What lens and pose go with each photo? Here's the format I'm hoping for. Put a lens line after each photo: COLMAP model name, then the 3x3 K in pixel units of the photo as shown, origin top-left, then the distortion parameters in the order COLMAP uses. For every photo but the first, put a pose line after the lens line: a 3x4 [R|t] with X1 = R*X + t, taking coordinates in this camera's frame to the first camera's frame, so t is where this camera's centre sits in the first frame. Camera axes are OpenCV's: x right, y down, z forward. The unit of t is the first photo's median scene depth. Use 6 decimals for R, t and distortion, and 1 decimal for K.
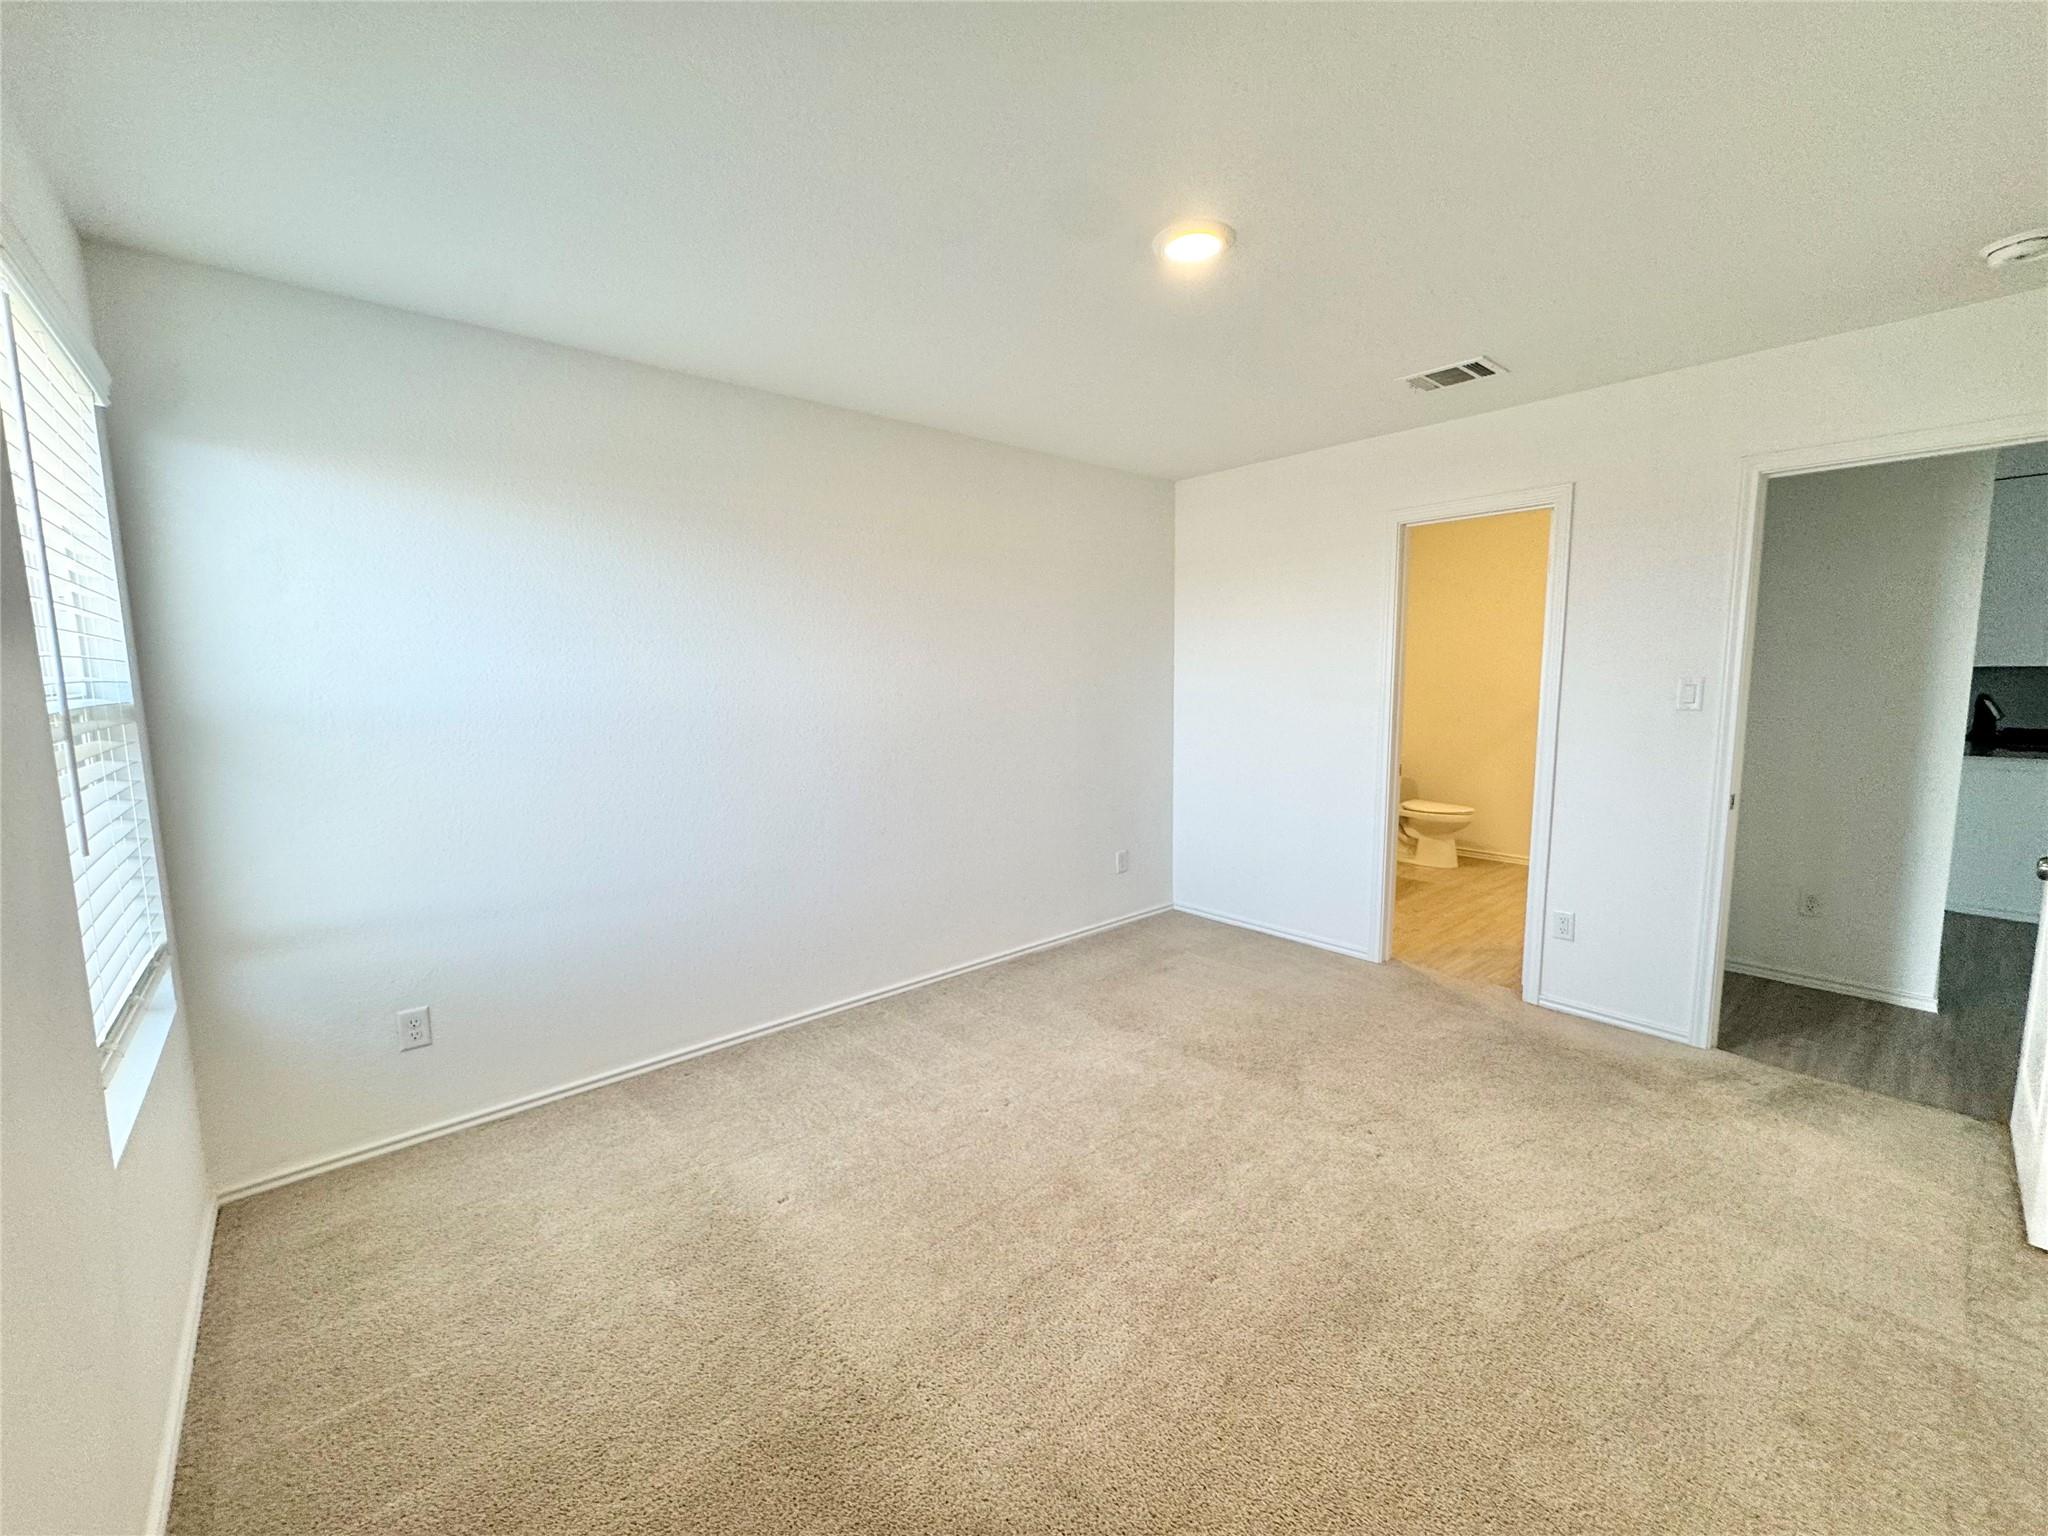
lens RADIAL K [[818.0, 0, 1024.0], [0, 818.0, 768.0], [0, 0, 1]] dist [0.022341, 0.000062]
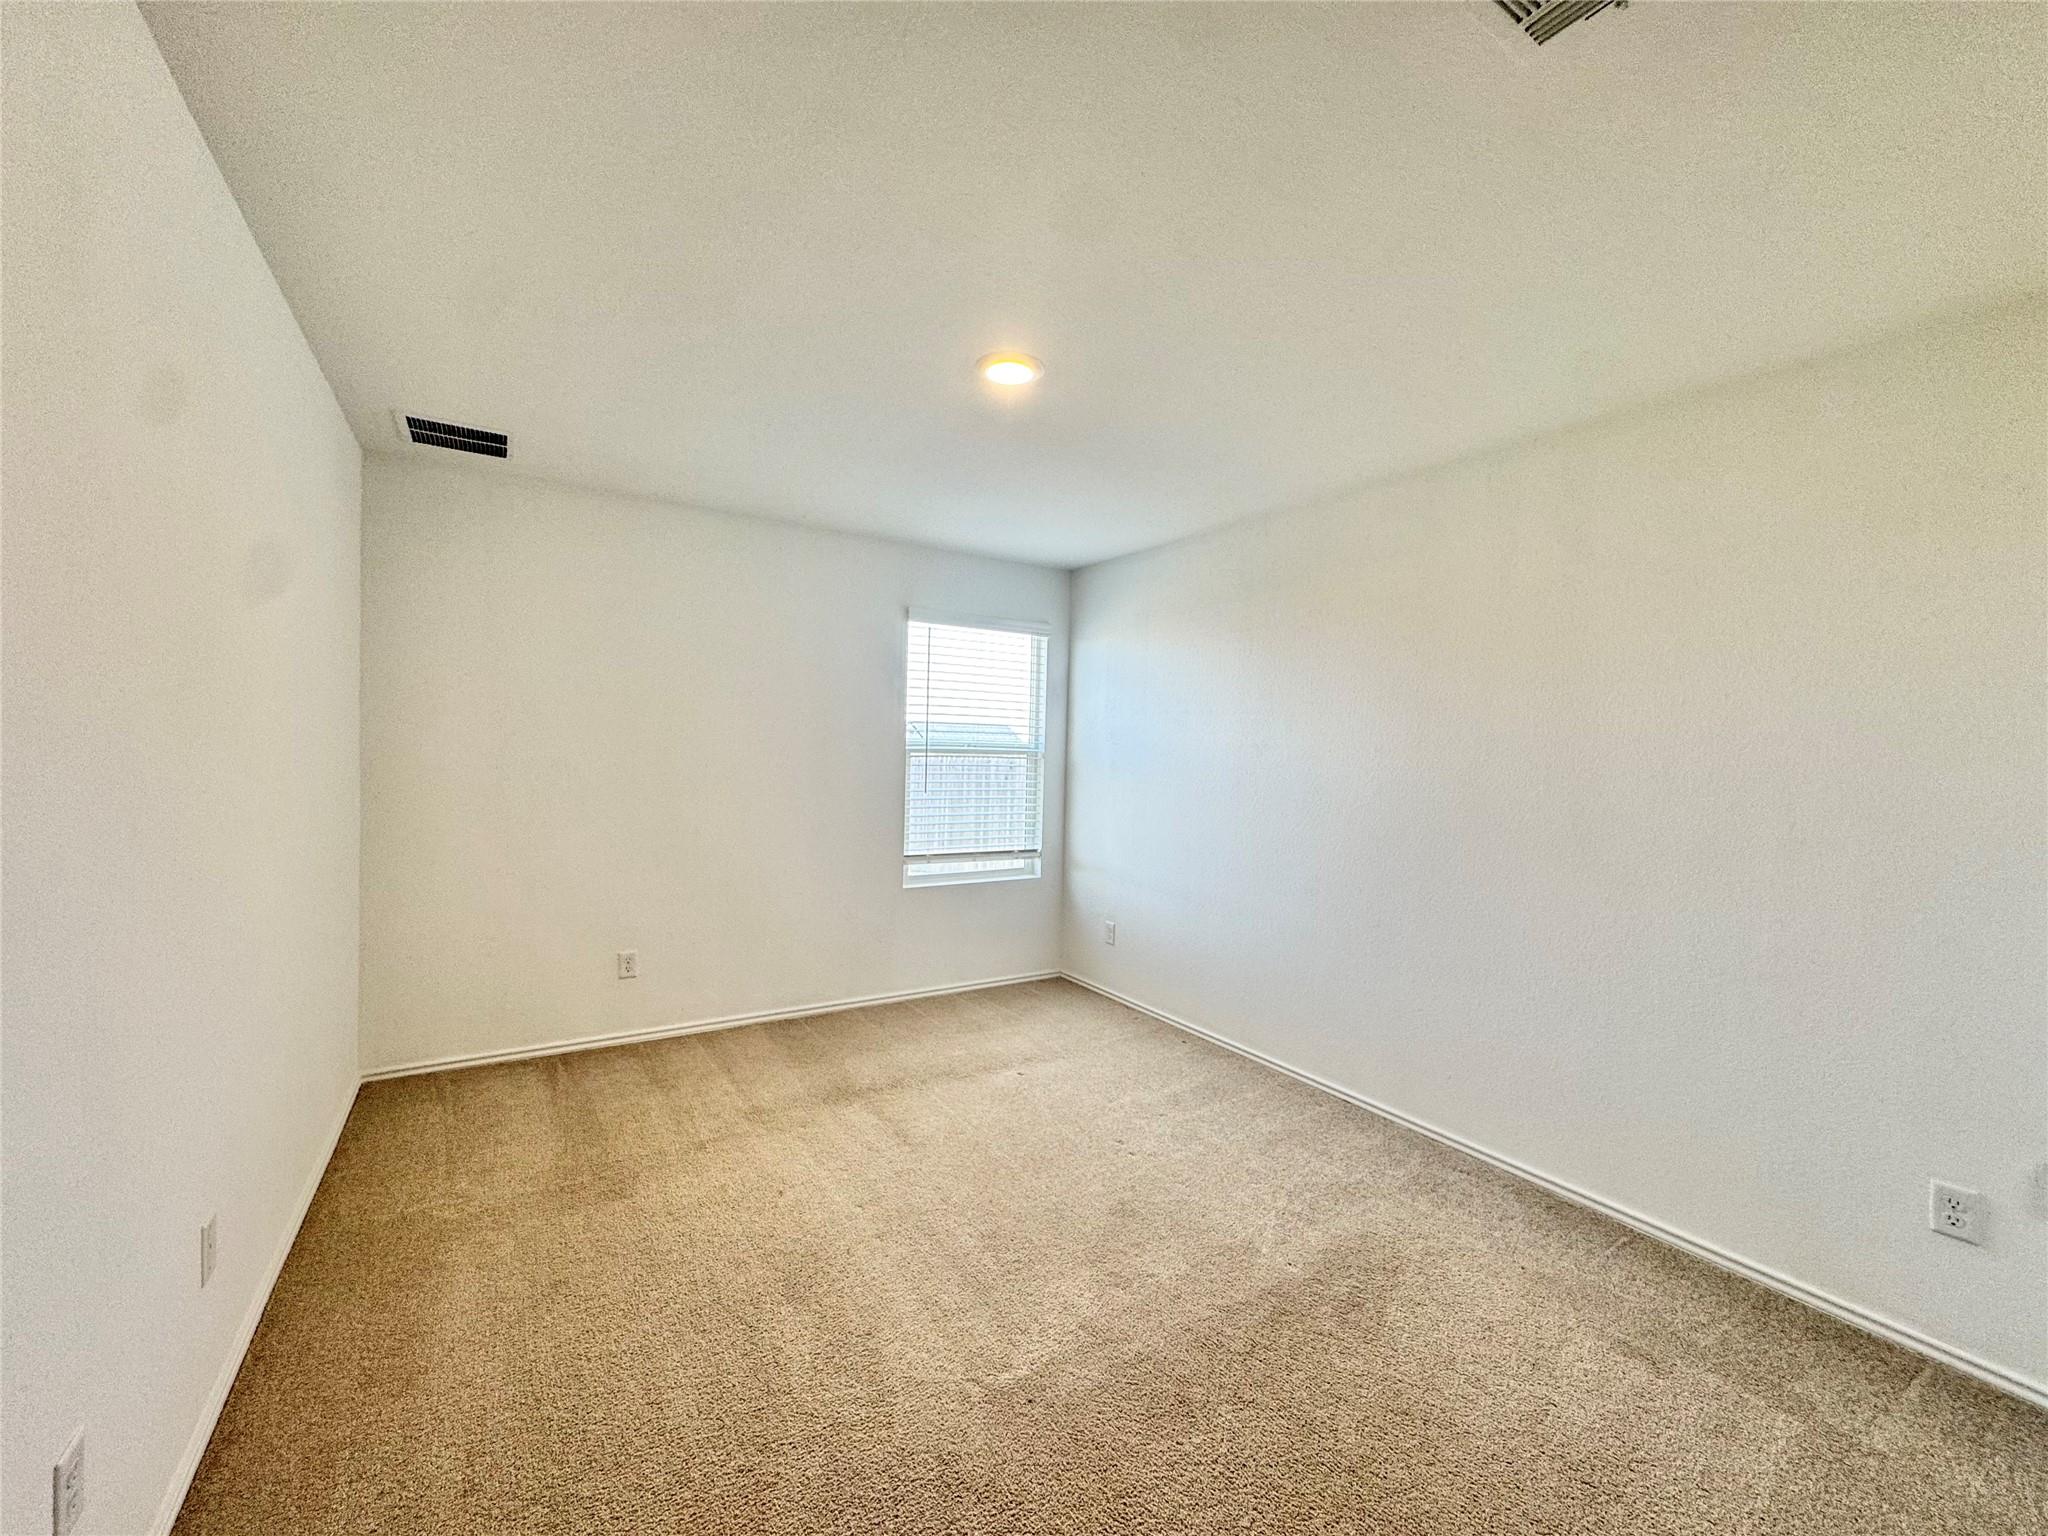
lens RADIAL K [[824.7, 0, 1025.5], [0, 824.7, 724.6], [0, 0, 1]] dist [0.000495, 0.000153]
pose [[-0.143890, -0.020507, -0.989381, 1.842234], [-0.145210, 0.989401, 0.000611, -0.198632], [0.978882, 0.143756, -0.145343, 1.644204]]
